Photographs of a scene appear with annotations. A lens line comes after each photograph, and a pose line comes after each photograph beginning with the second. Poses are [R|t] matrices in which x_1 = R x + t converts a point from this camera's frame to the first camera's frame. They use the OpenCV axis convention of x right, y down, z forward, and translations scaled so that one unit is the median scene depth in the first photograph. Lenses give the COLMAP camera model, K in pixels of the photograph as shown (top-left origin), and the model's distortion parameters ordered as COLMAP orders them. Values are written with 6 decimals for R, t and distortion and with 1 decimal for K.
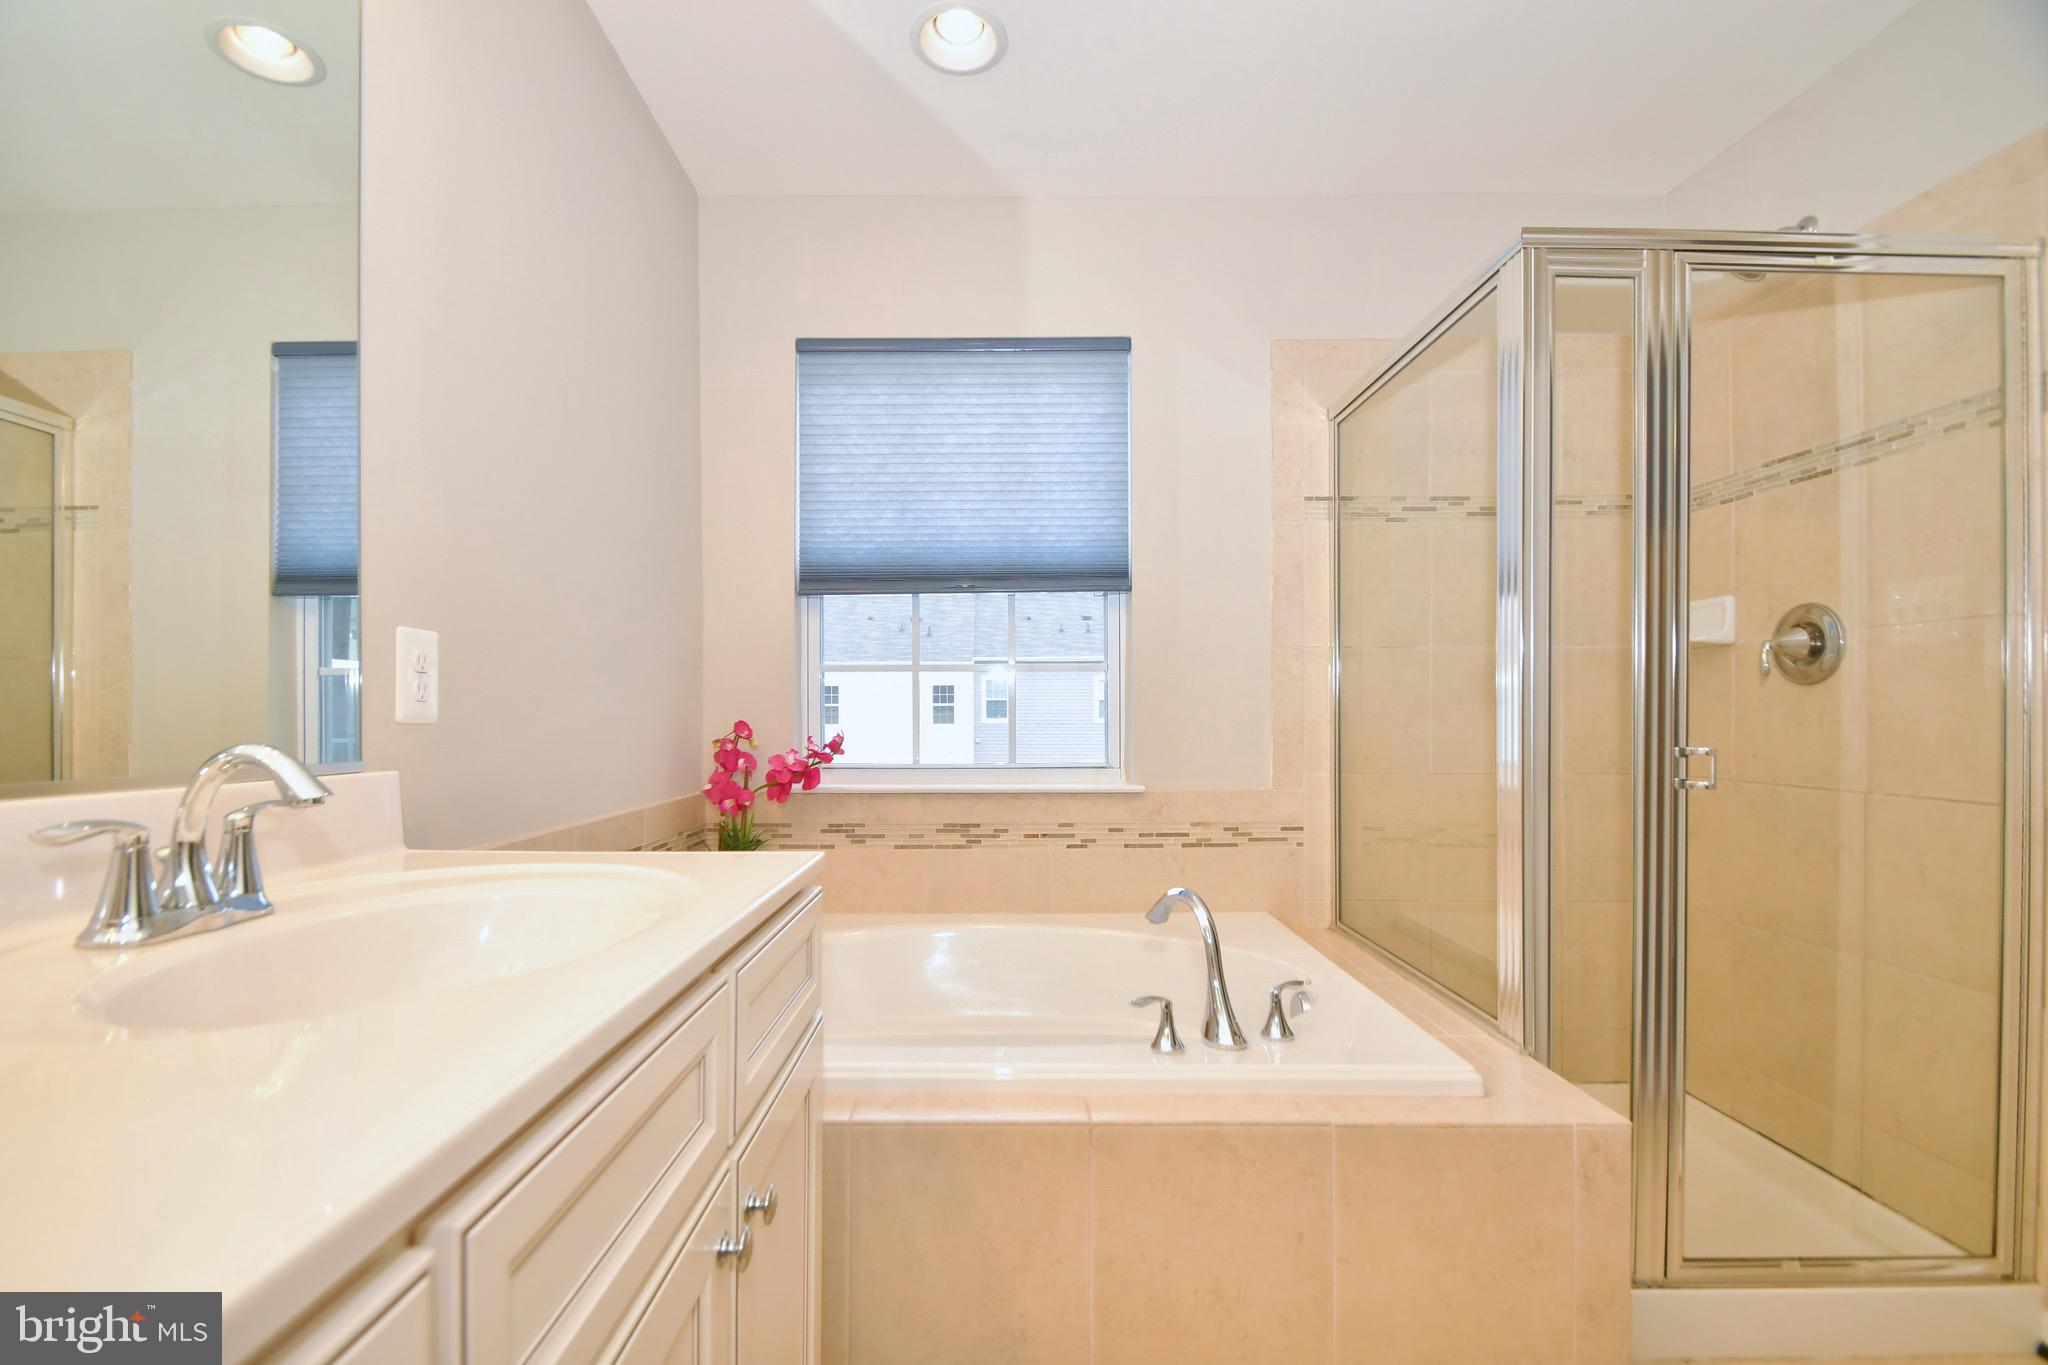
lens RADIAL K [[896.4, 0, 997.3], [0, 896.4, 715.4], [0, 0, 1]] dist [0.004436, -0.005743]
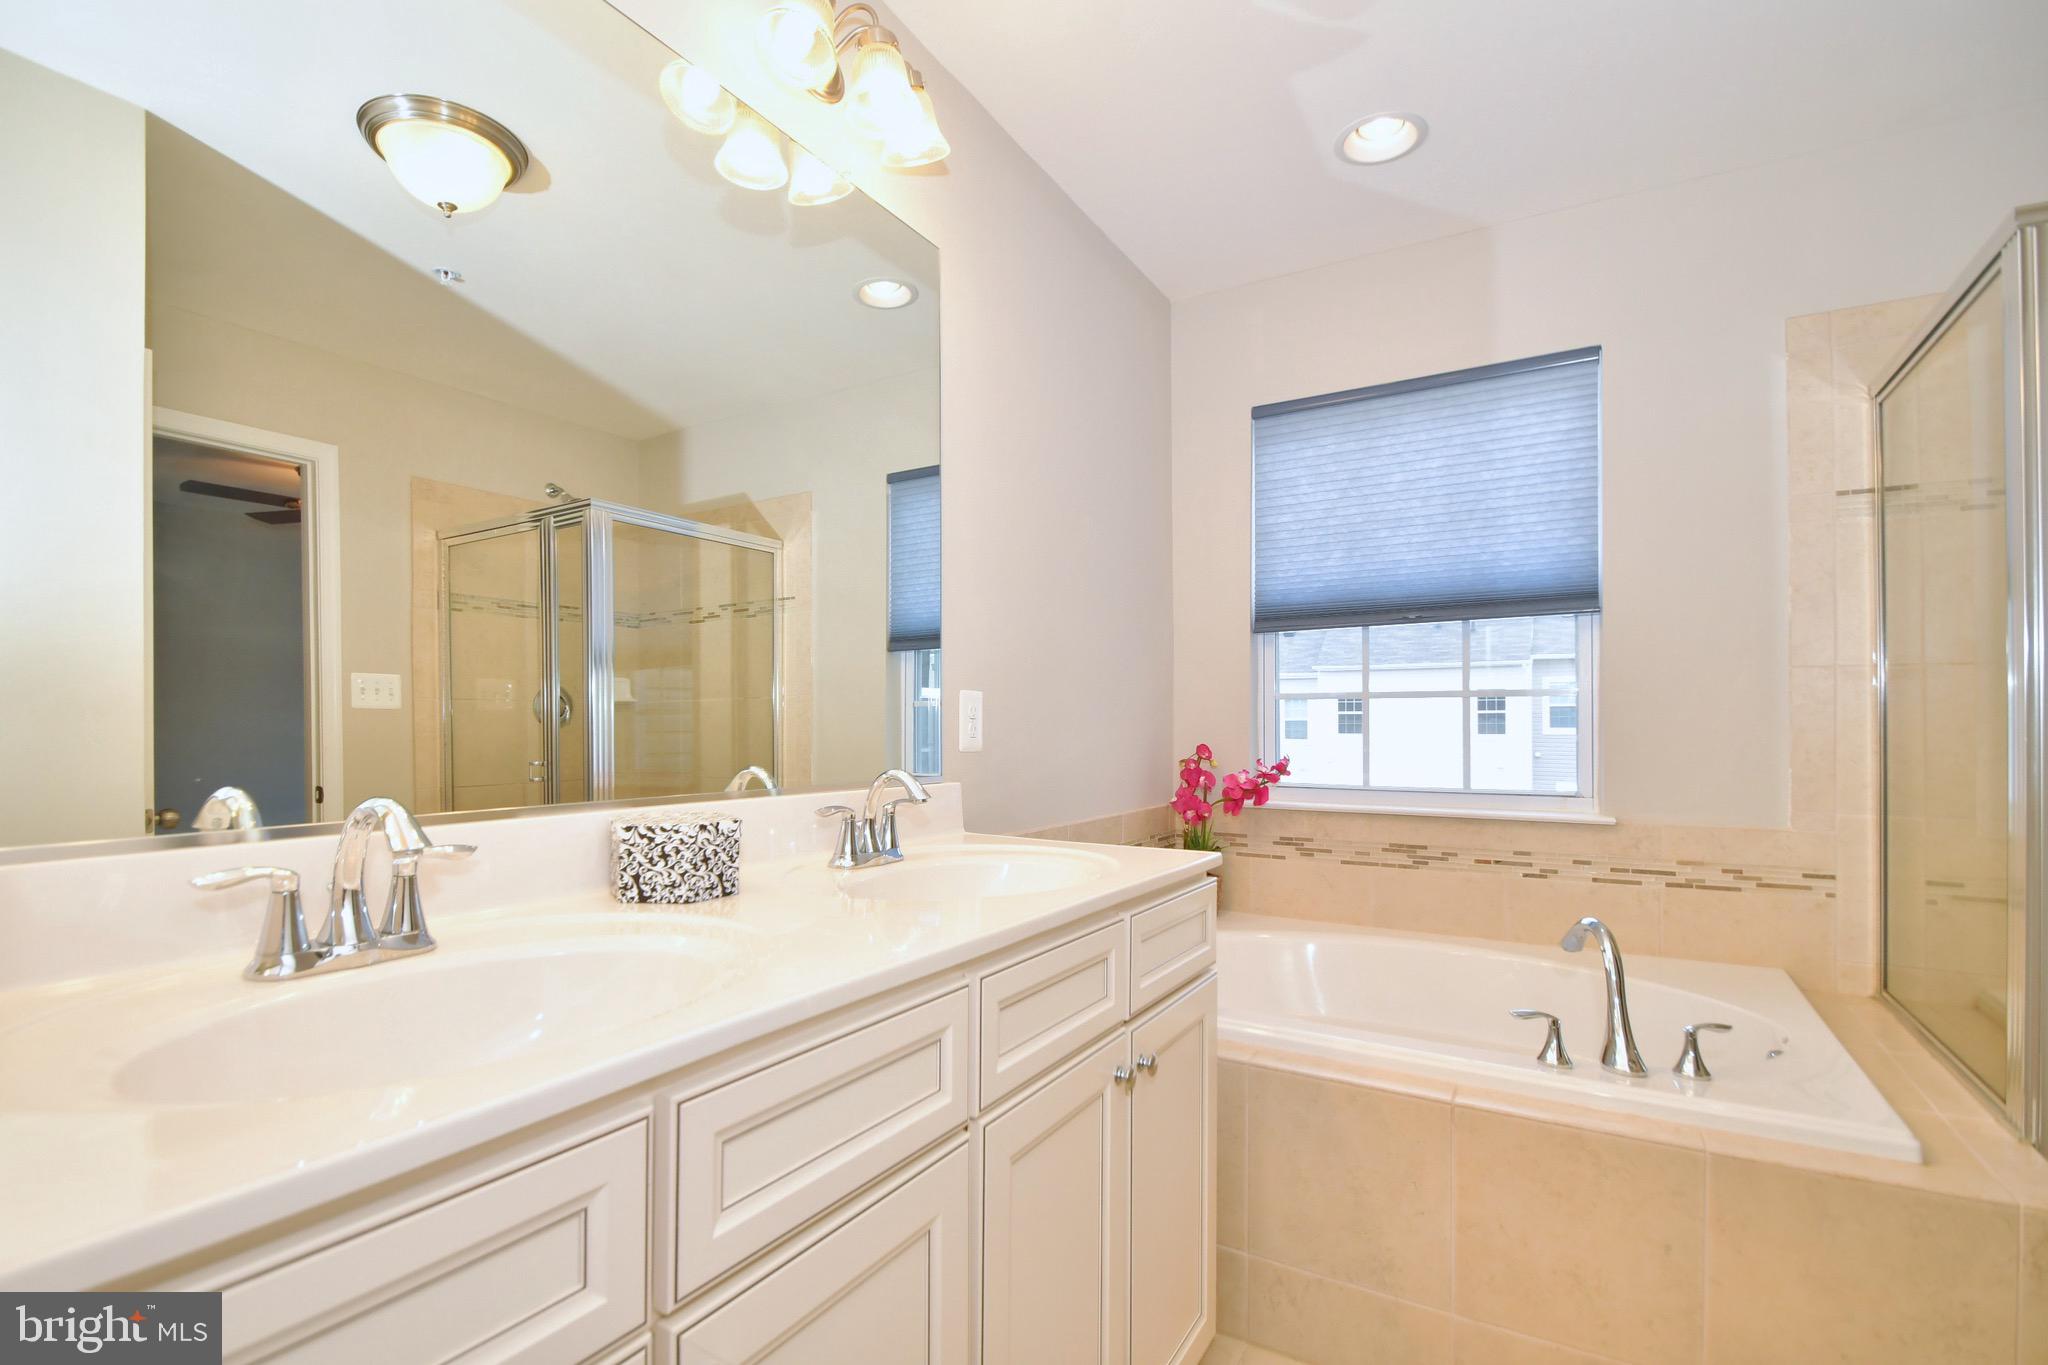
lens RADIAL K [[938.0, 0, 965.0], [0, 938.0, 714.6], [0, 0, 1]] dist [0.004300, -0.003123]
pose [[0.832884, -0.007525, -0.553396, 0.143831], [0.002579, 0.999949, -0.009715, -0.023023], [0.553441, 0.006665, 0.832862, -0.211249]]
